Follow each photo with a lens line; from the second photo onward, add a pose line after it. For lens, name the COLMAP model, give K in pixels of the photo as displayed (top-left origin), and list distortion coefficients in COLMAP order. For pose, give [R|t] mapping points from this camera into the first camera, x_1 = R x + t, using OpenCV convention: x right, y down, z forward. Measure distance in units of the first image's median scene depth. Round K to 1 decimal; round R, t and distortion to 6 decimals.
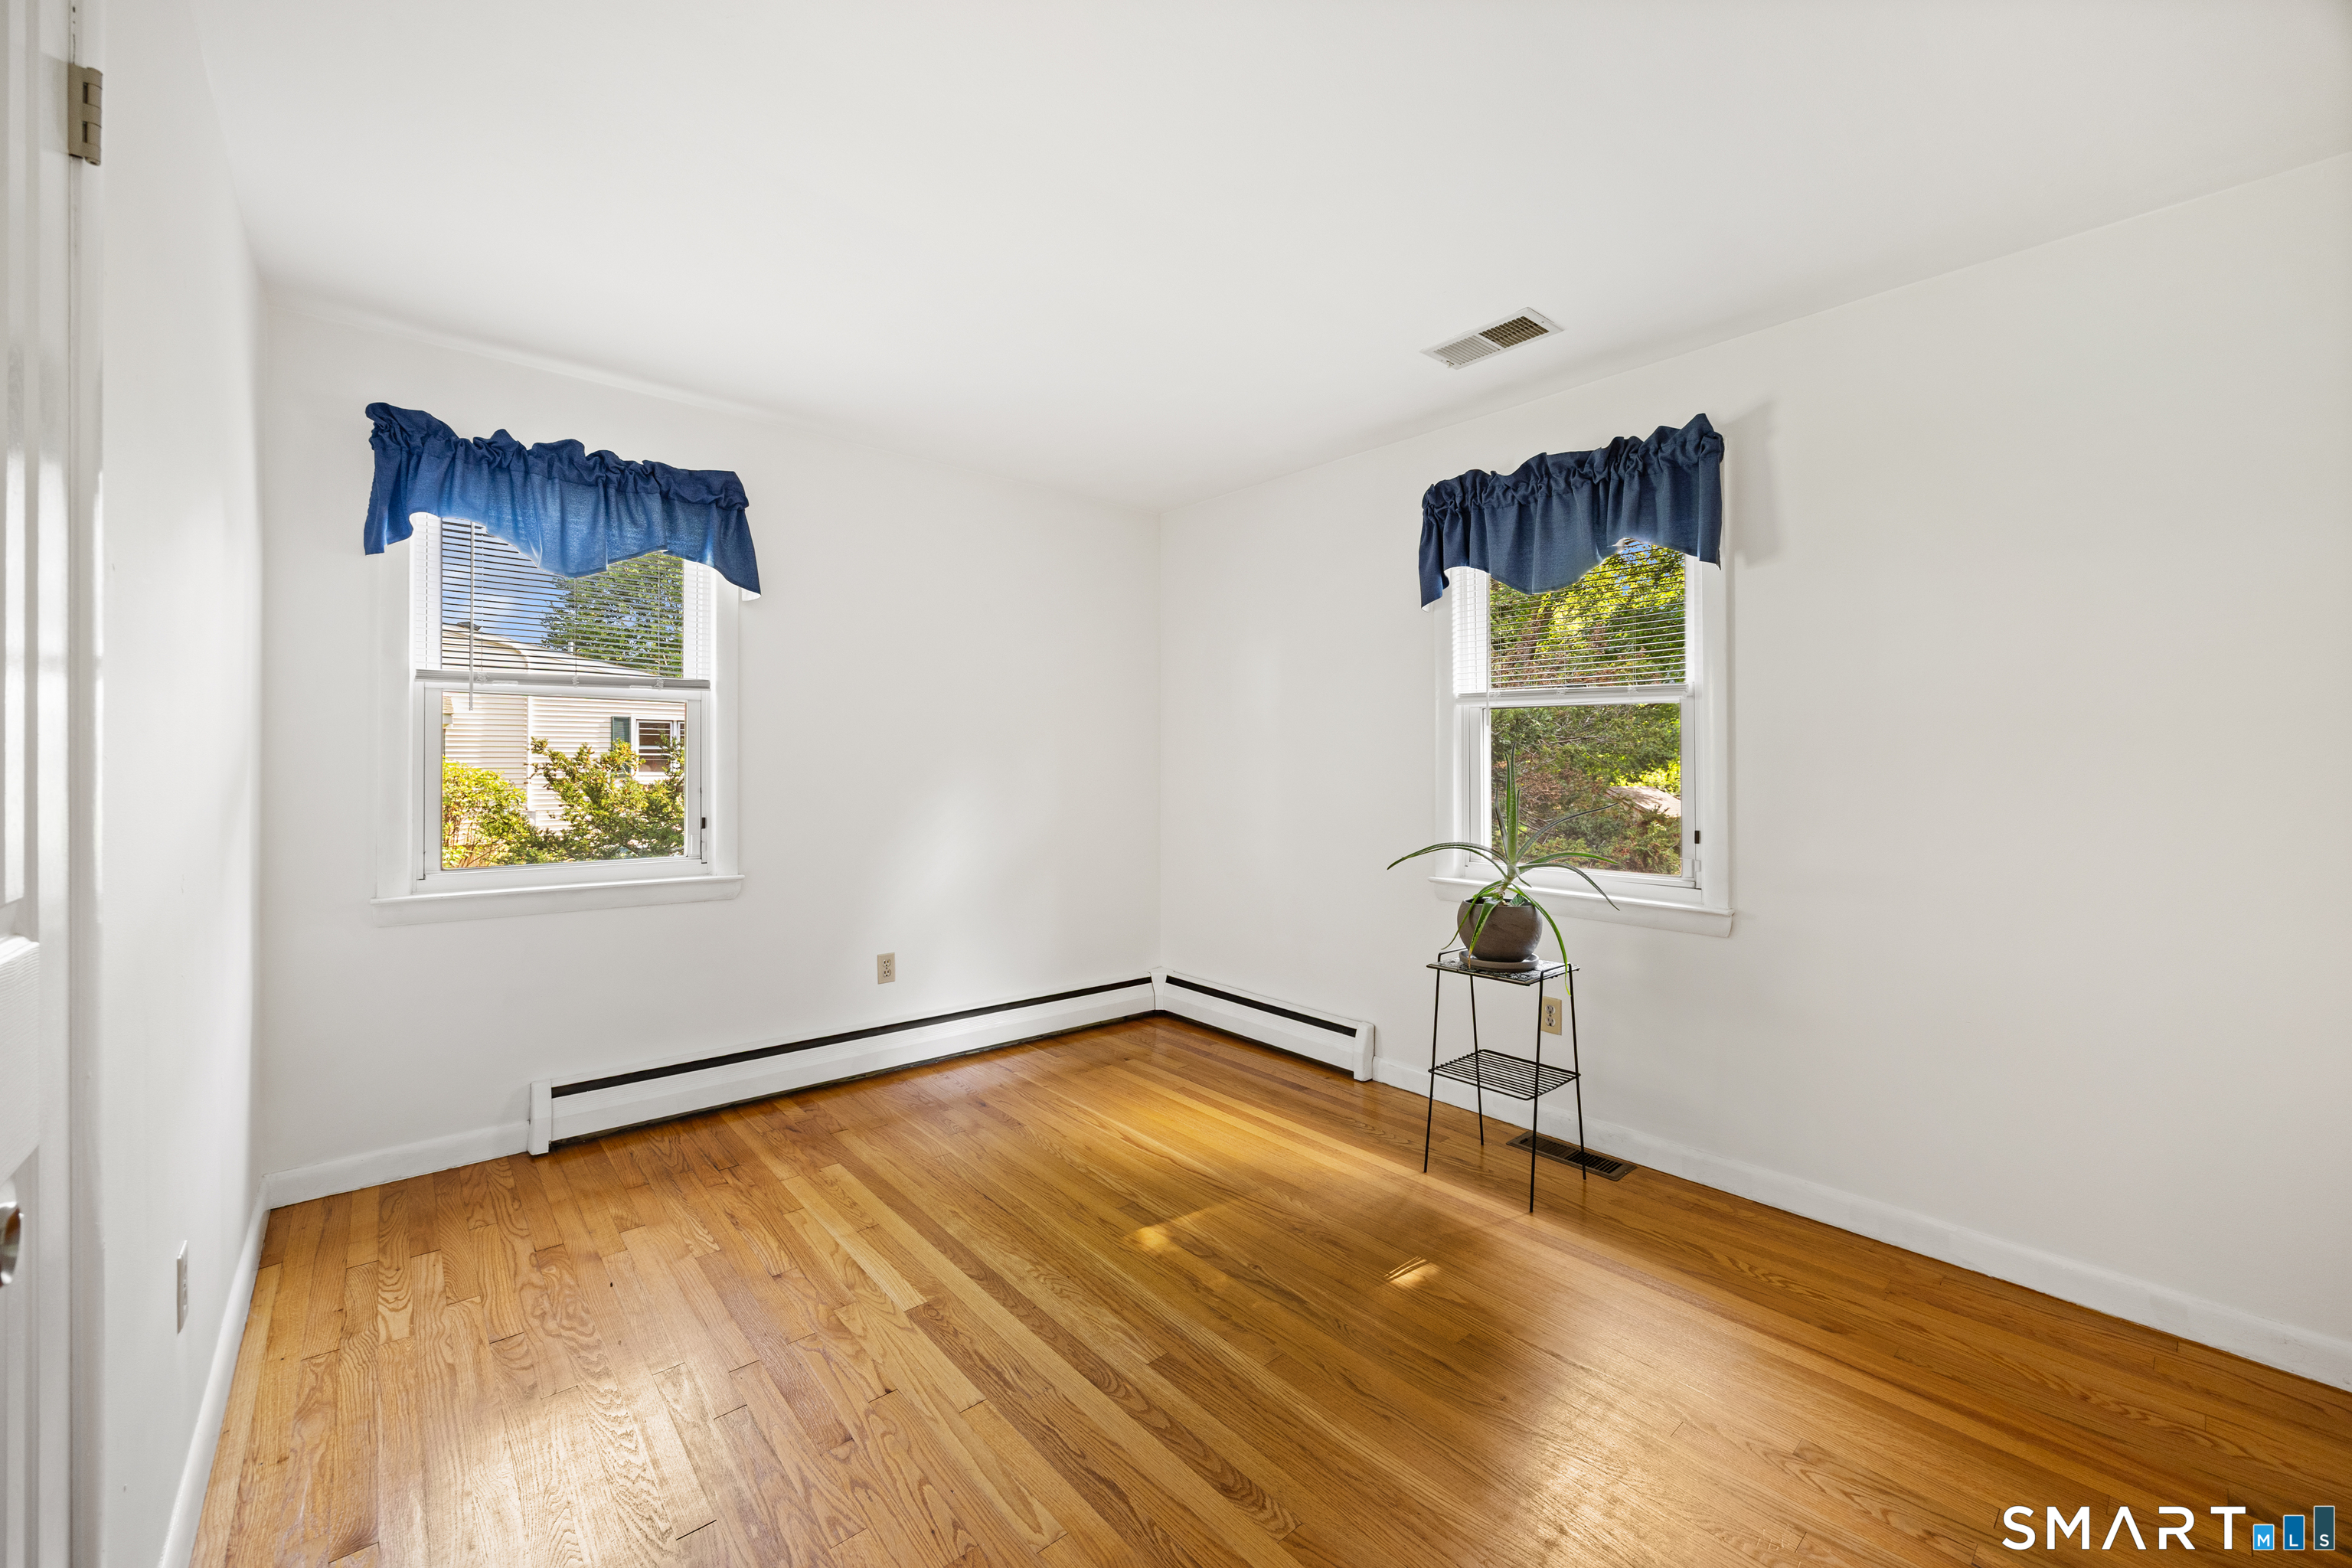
lens RADIAL K [[931.0, 0, 1175.5], [0, 931.0, 751.4], [0, 0, 1]] dist [0.002940, 0.000194]
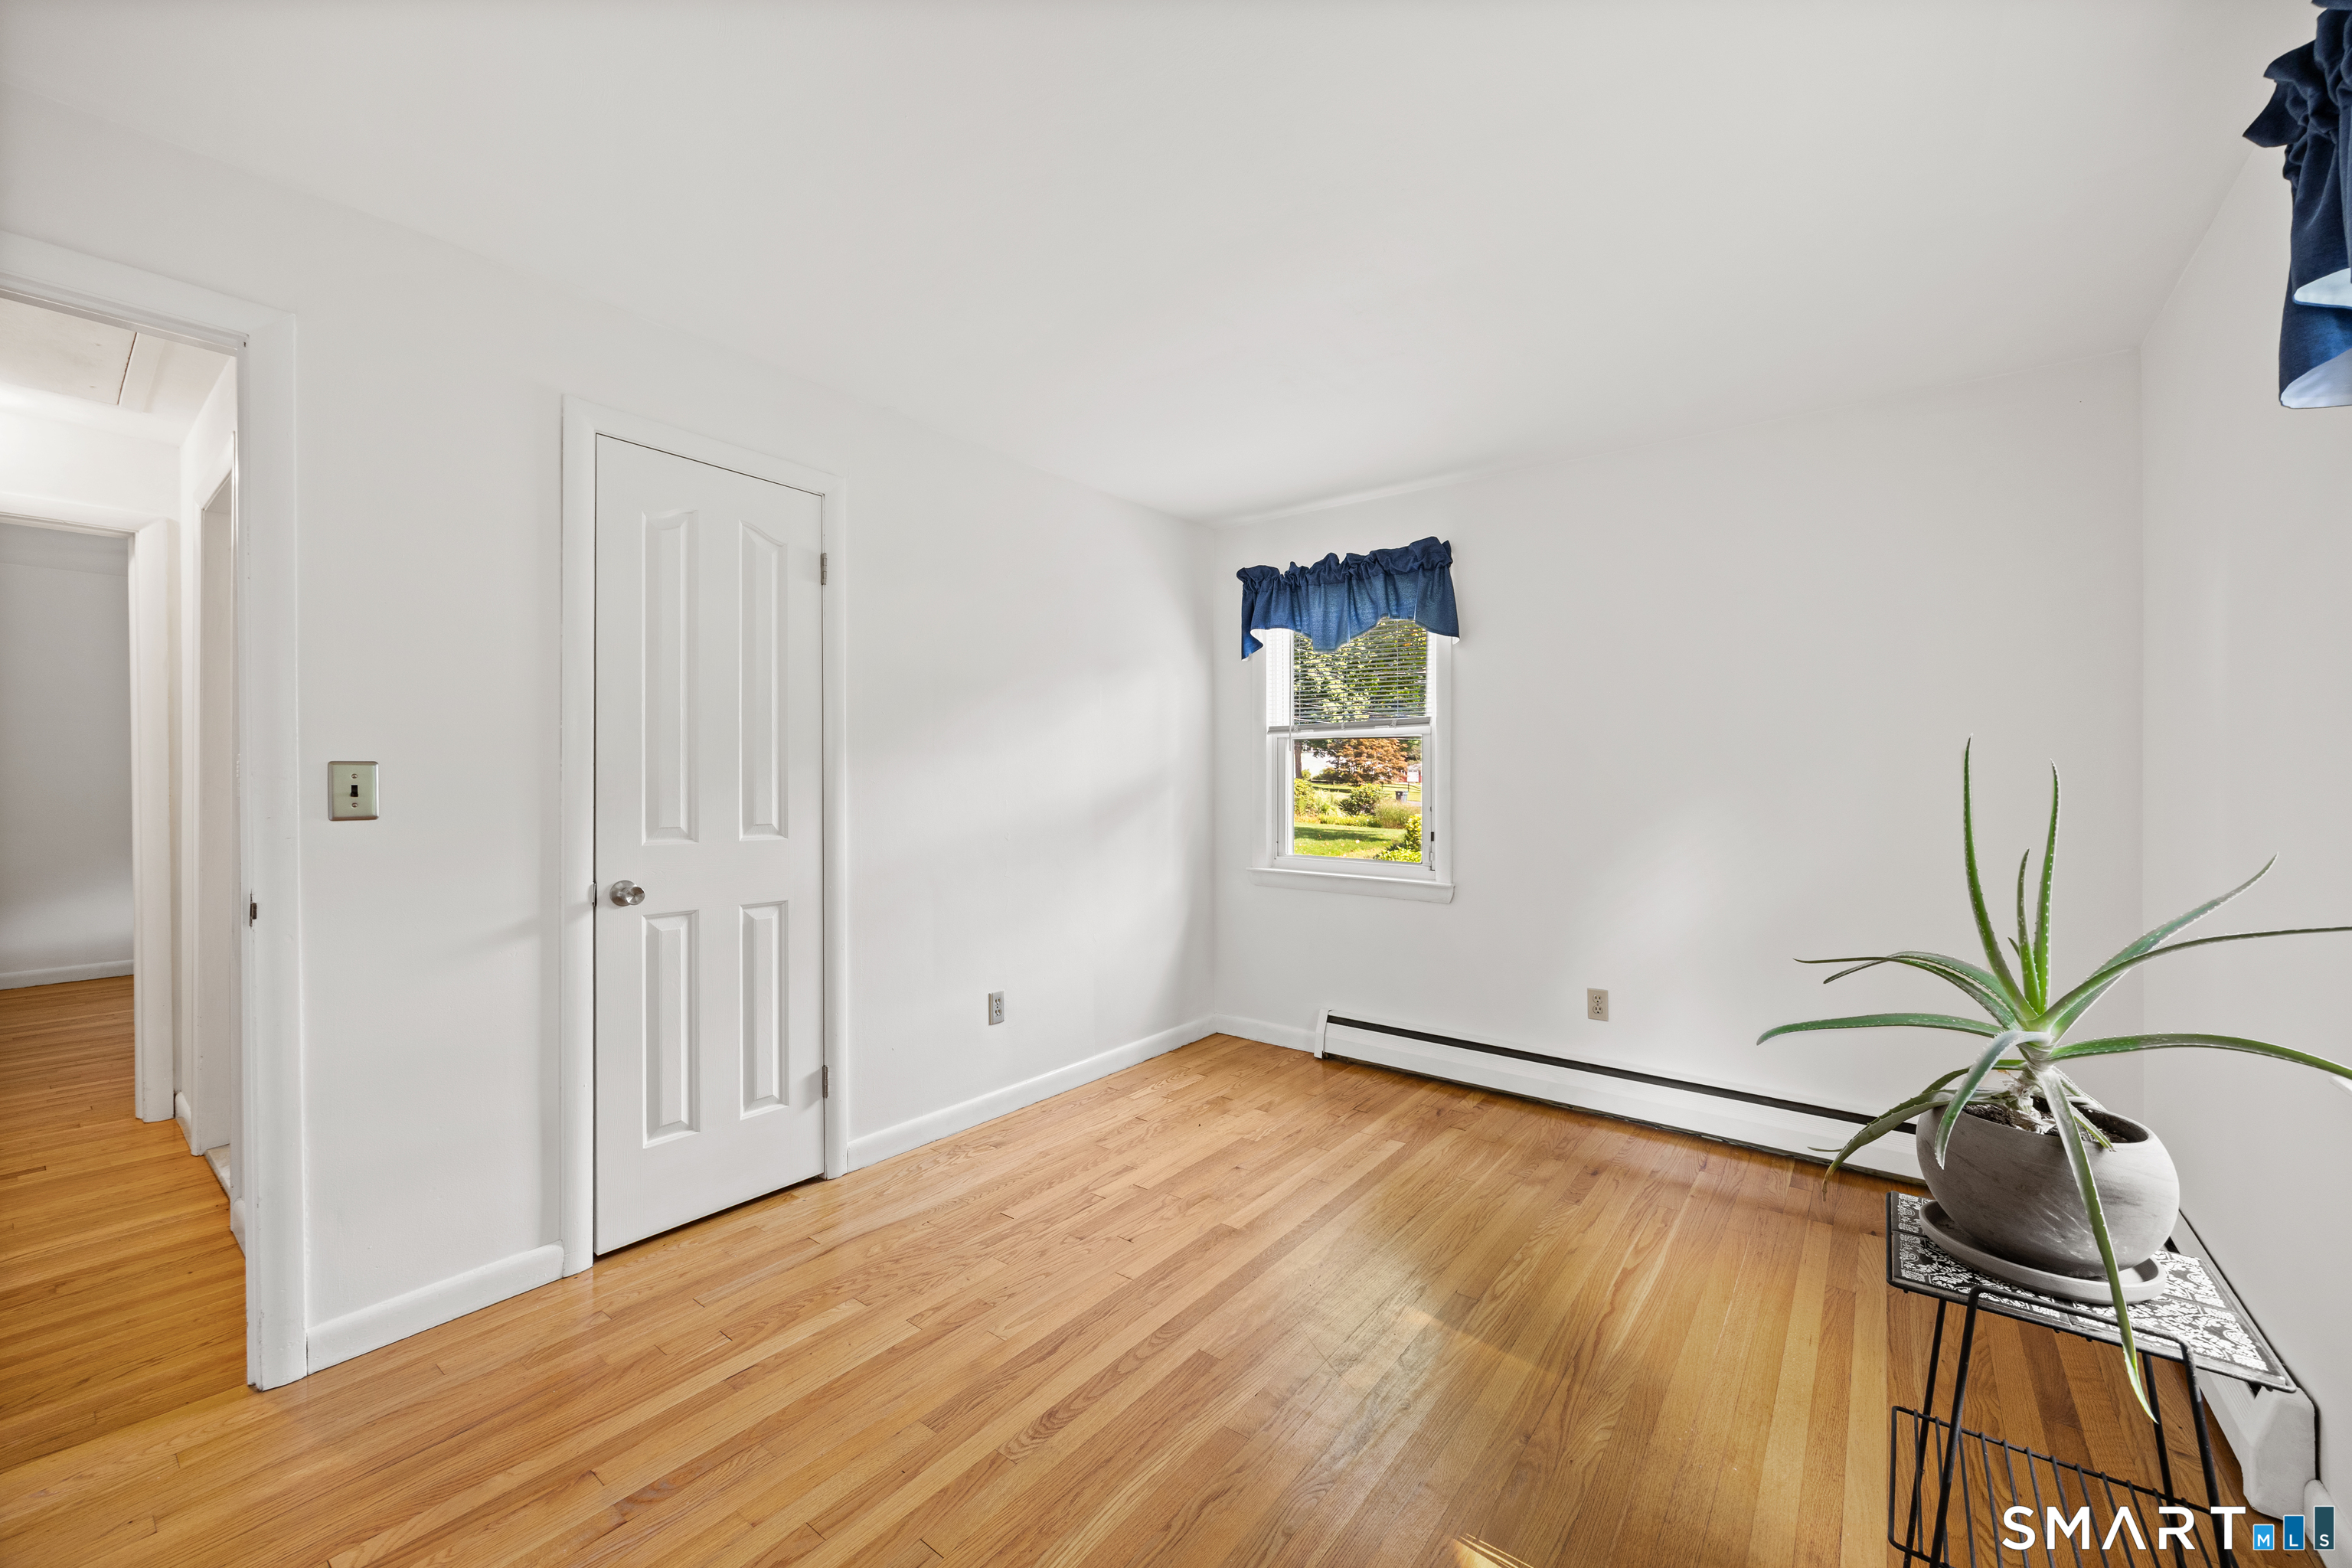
lens RADIAL K [[911.0, 0, 1176.0], [0, 911.0, 784.0], [0, 0, 1]] dist [0.000596, -0.000011]
pose [[0.194338, 0.000511, -0.980935, 0.677480], [0.006384, 0.999978, 0.001786, 0.006638], [0.980914, -0.006610, 0.194330, 0.534494]]
